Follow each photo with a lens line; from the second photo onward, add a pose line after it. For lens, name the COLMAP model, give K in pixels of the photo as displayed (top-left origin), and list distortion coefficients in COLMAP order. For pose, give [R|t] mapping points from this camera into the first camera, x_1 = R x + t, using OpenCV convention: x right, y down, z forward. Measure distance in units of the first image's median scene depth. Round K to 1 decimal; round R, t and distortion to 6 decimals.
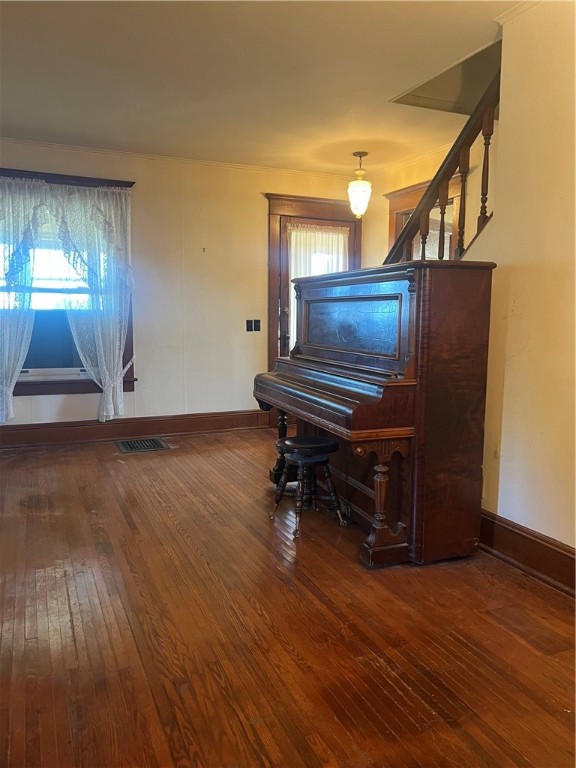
lens RADIAL K [[585.7, 0, 284.9], [0, 585.7, 392.9], [0, 0, 1]] dist [0.044311, -0.055642]
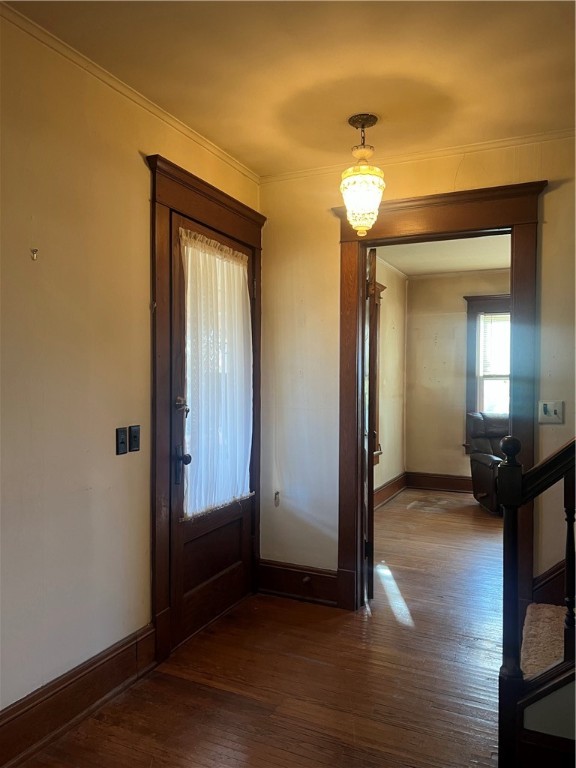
lens RADIAL K [[585.7, 0, 284.9], [0, 585.7, 392.9], [0, 0, 1]] dist [0.044311, -0.055642]
pose [[0.752496, -0.012243, 0.658482, -0.094515], [0.085761, 0.993136, -0.079540, -0.039092], [-0.652989, 0.116326, 0.748381, 0.220153]]
